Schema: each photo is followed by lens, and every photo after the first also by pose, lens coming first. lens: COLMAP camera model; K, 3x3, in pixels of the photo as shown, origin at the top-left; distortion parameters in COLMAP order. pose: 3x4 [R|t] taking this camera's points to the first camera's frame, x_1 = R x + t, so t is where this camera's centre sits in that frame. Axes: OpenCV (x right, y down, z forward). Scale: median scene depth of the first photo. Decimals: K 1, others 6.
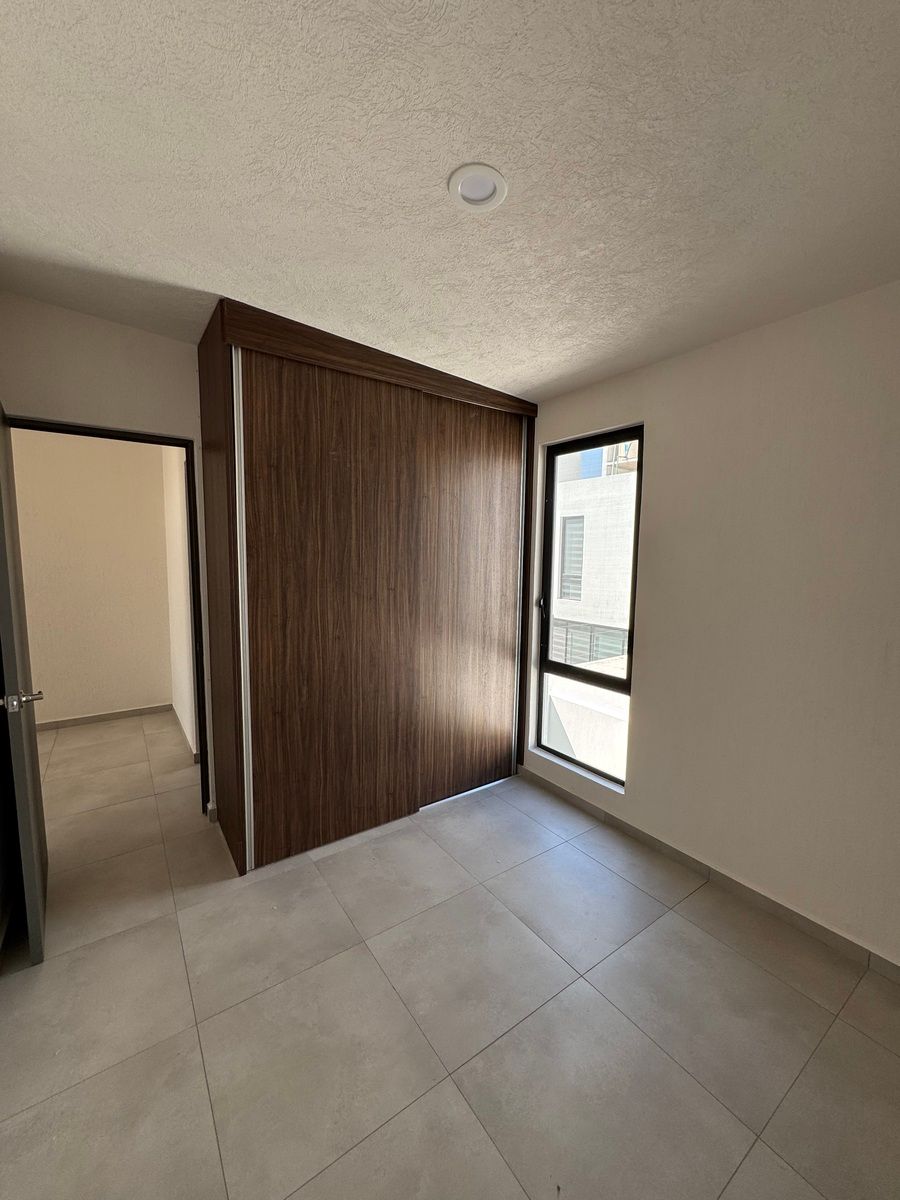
lens RADIAL K [[480.5, 0, 453.2], [0, 480.5, 602.8], [0, 0, 1]] dist [0.001374, -0.000422]
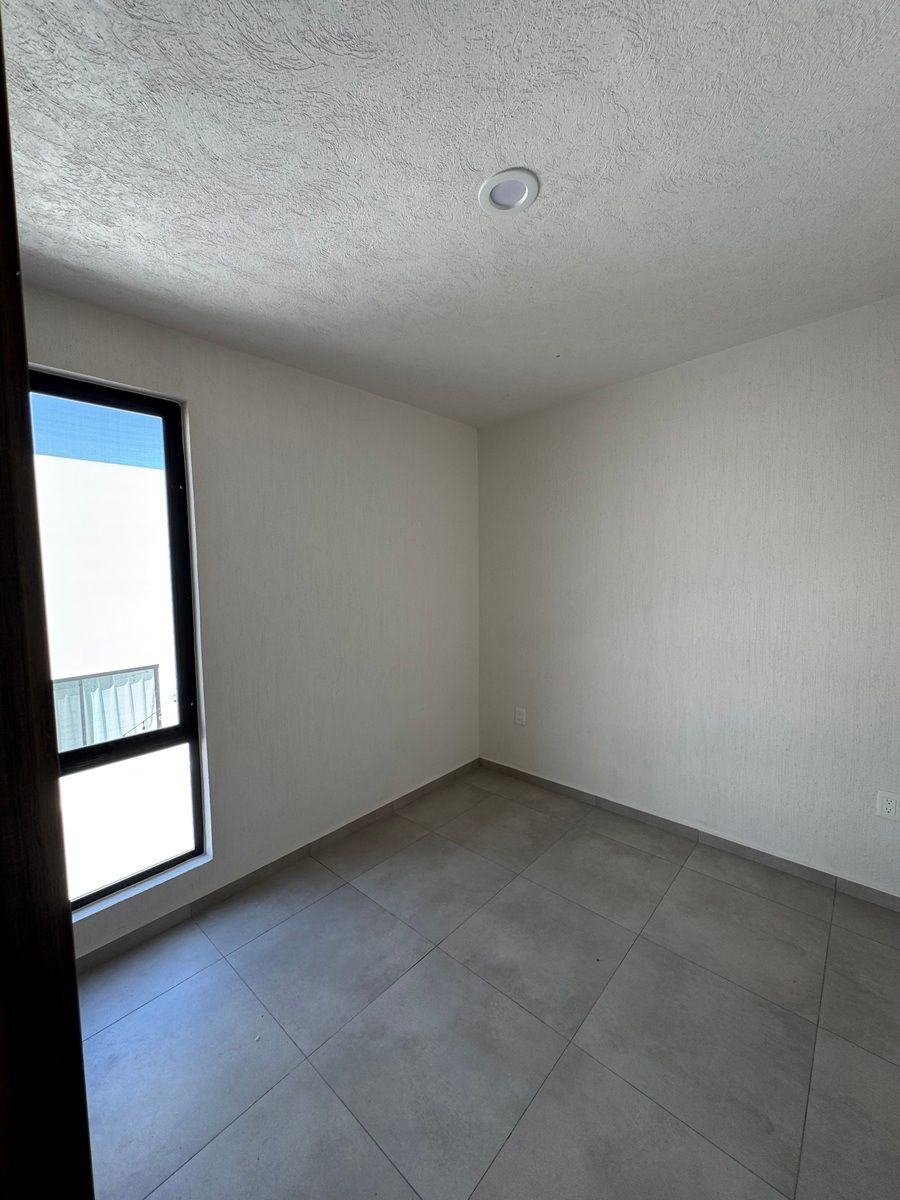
lens RADIAL K [[480.5, 0, 449.3], [0, 480.5, 602.7], [0, 0, 1]] dist [0.001374, -0.000422]
pose [[-0.216893, -0.093389, 0.971718, -0.670091], [0.111584, 0.986517, 0.119717, -0.114867], [-0.969797, 0.134394, -0.203548, 0.996613]]
